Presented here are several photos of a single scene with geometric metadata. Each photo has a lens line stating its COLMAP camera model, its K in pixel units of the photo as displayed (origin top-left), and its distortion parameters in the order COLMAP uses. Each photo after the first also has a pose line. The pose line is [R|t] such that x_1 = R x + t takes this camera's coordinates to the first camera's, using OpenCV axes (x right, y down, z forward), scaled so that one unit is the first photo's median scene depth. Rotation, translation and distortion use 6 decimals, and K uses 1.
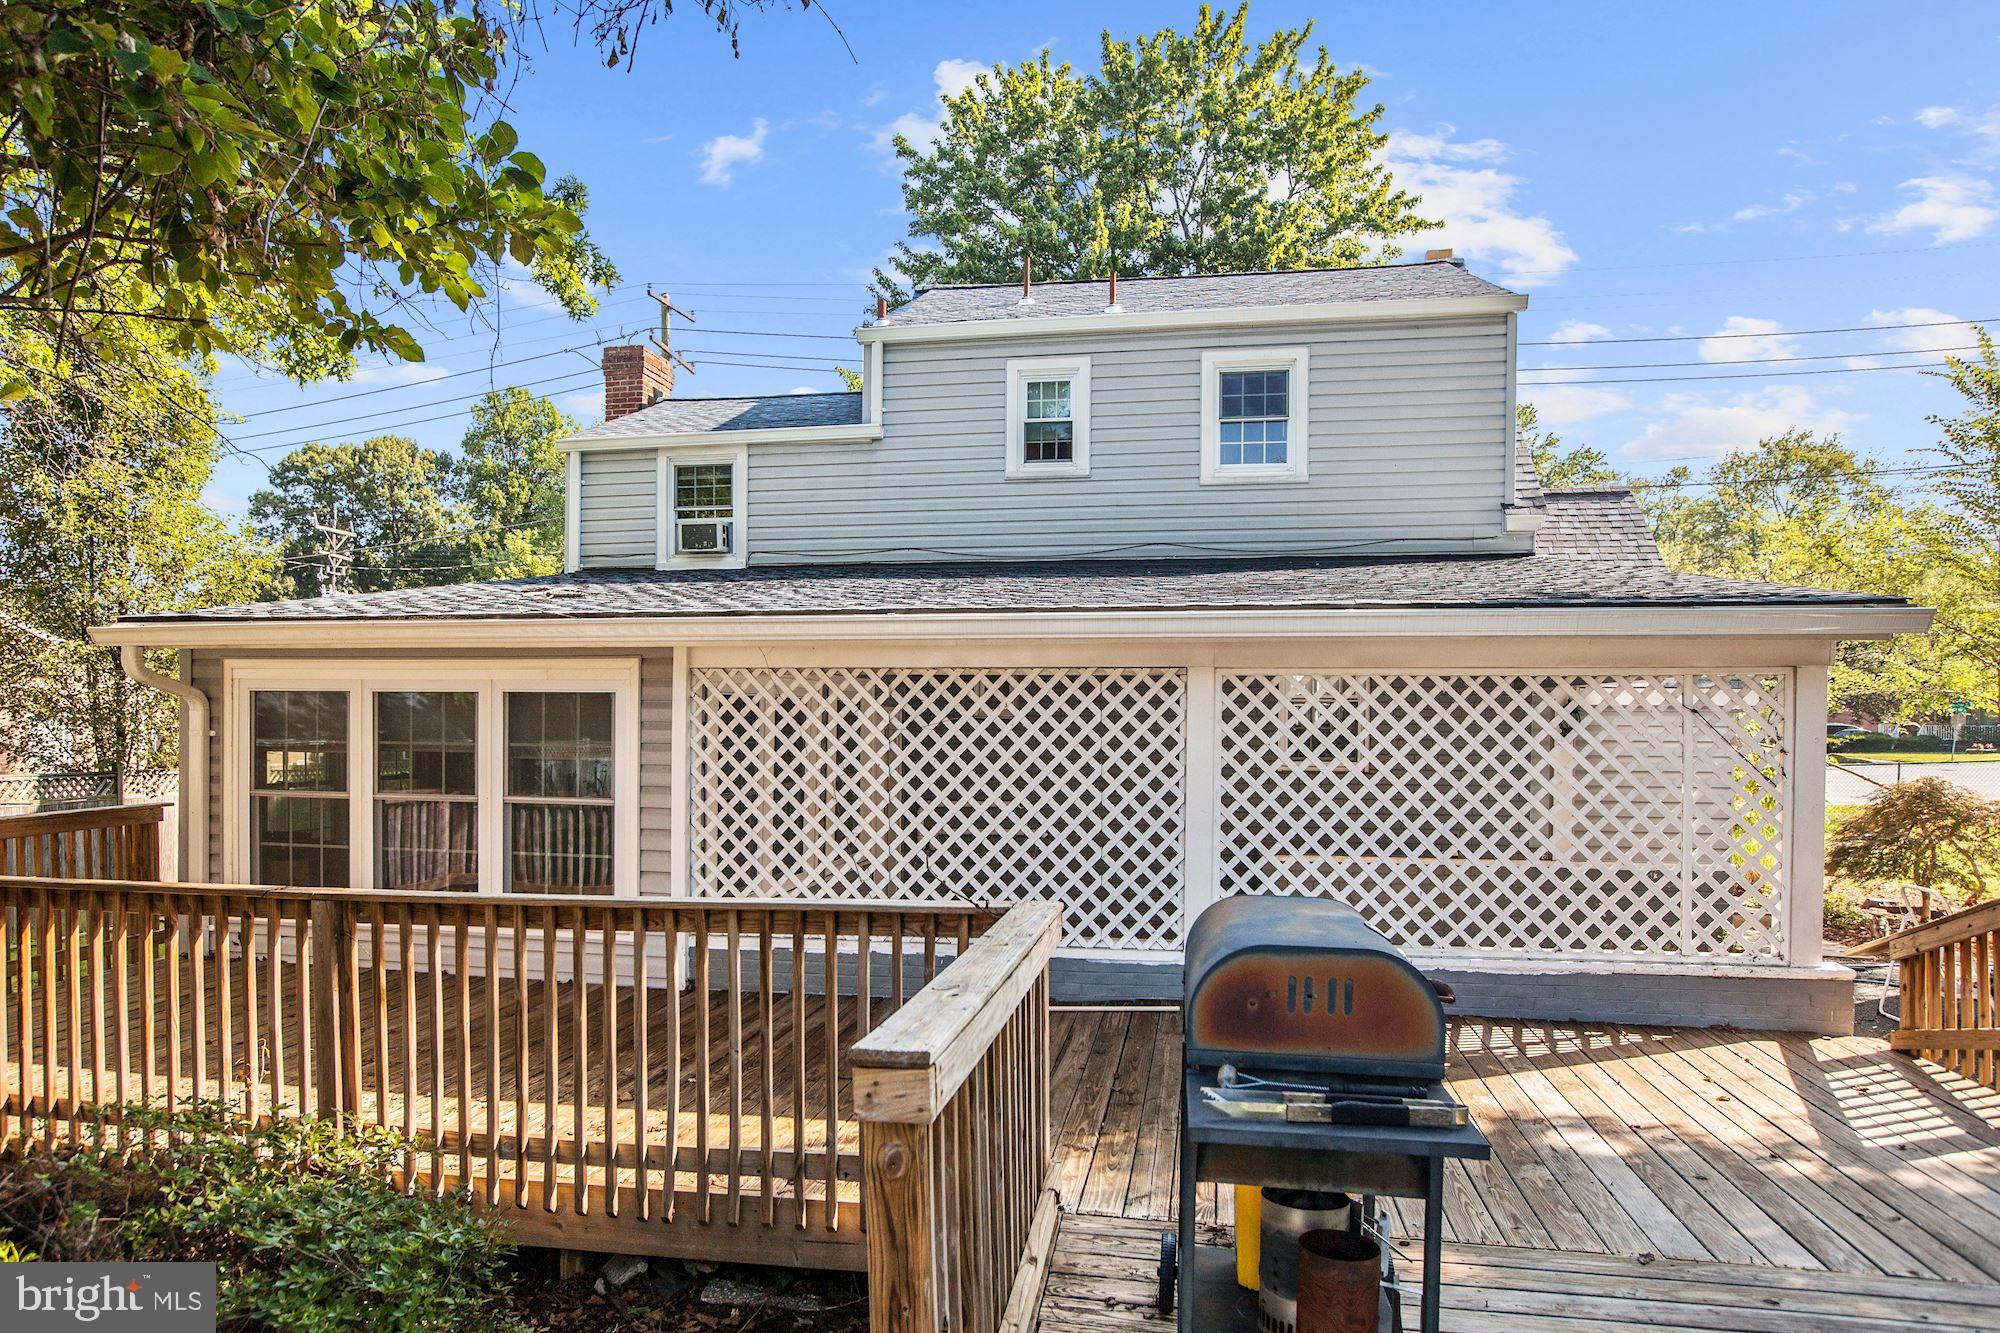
lens RADIAL K [[1122.0, 0, 994.4], [0, 1122.0, 650.6], [0, 0, 1]] dist [-0.019692, 0.009810]
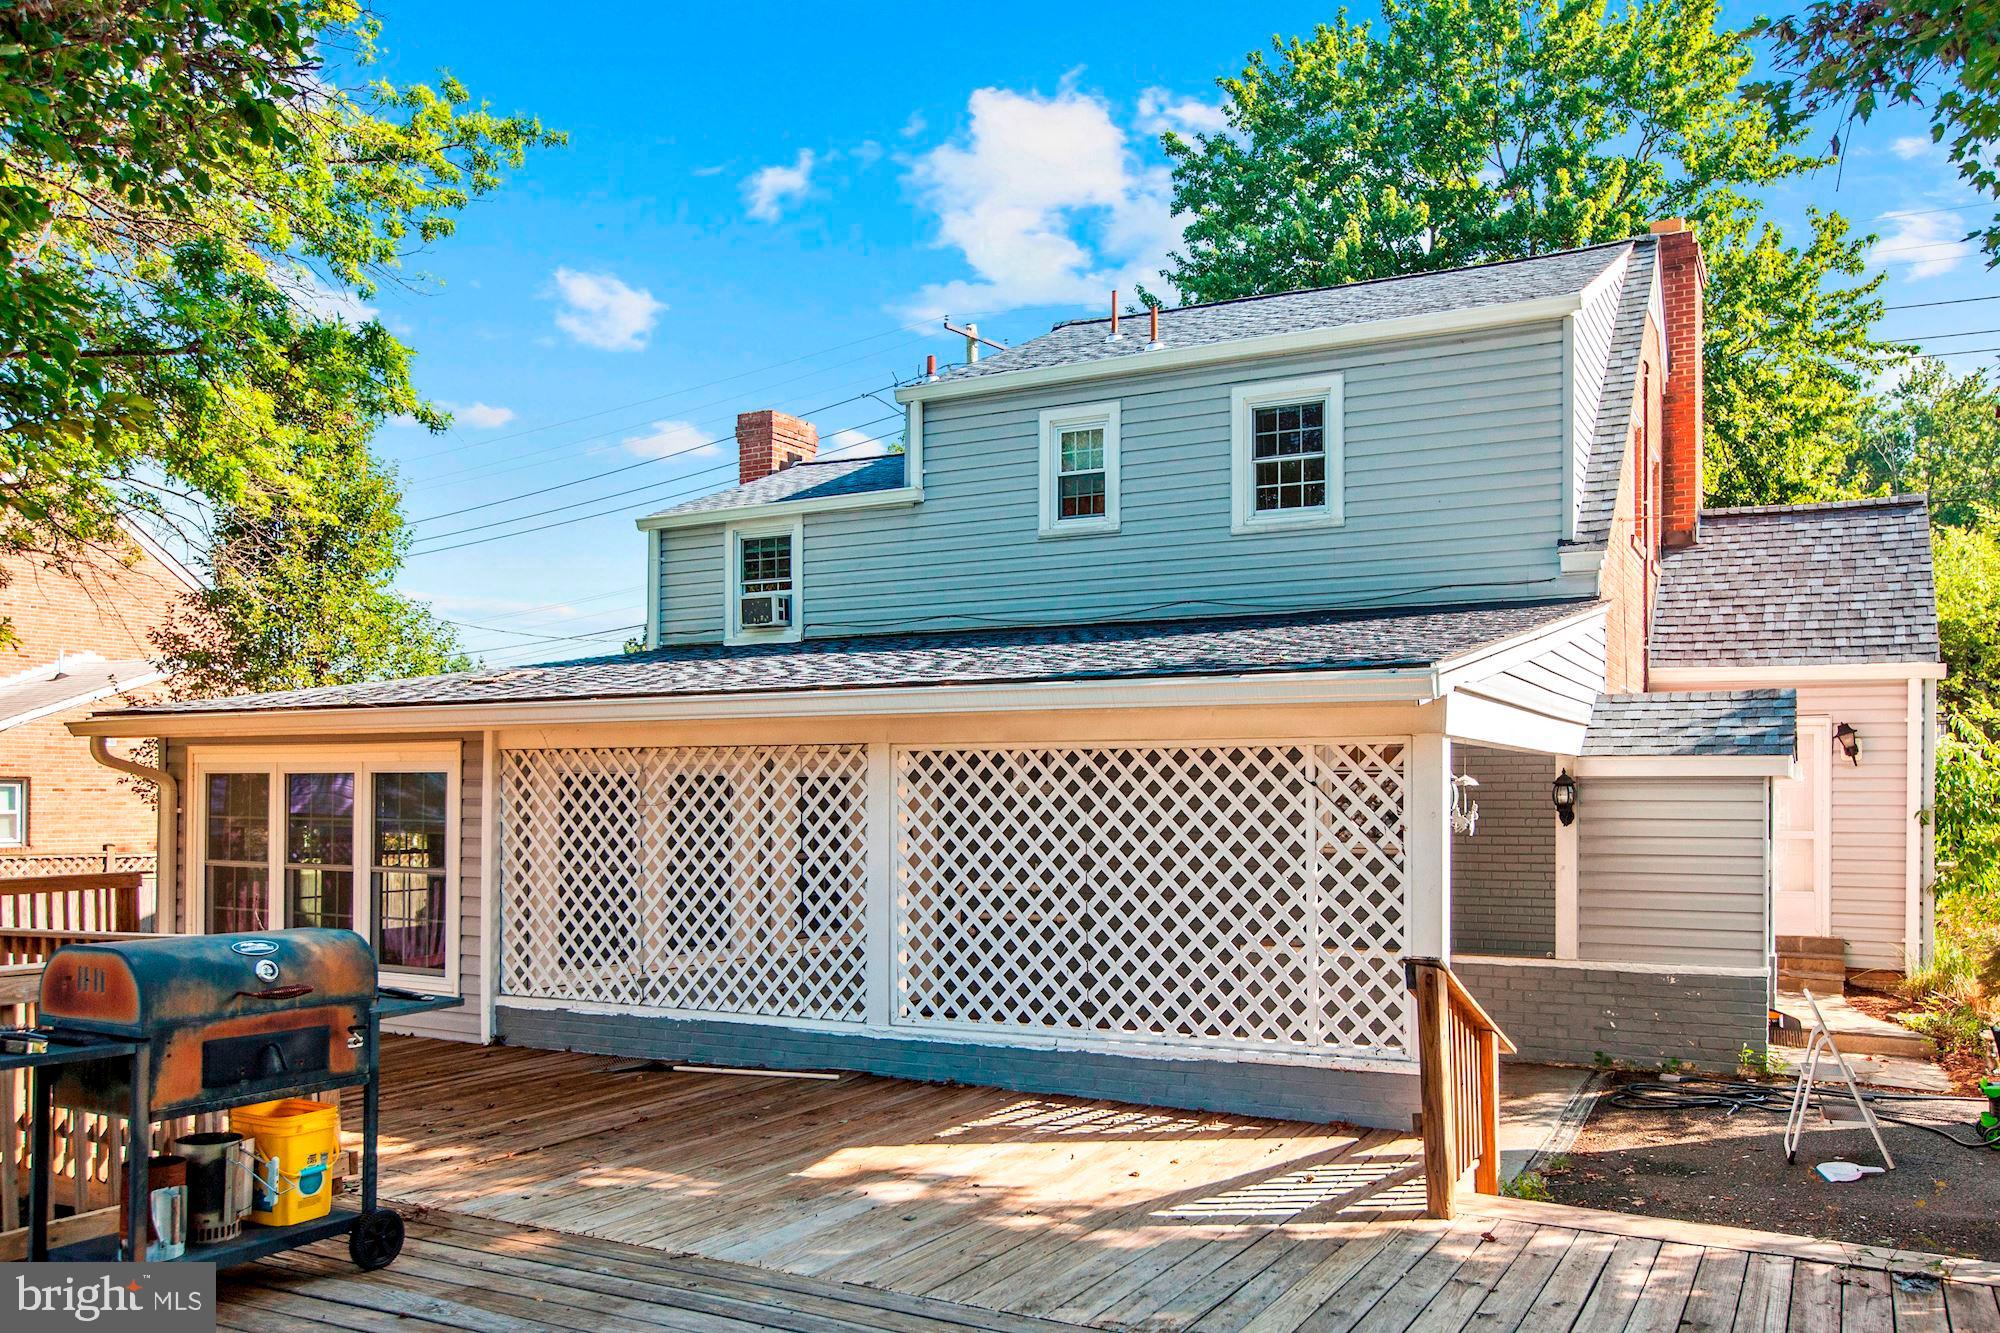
lens RADIAL K [[1297.5, 0, 1000.9], [0, 1297.5, 677.4], [0, 0, 1]] dist [-0.016836, 0.002817]
pose [[0.968065, -0.026146, -0.249332, 0.286319], [0.018372, 0.999271, -0.033458, -0.002010], [0.250025, 0.027808, 0.967840, -0.056521]]
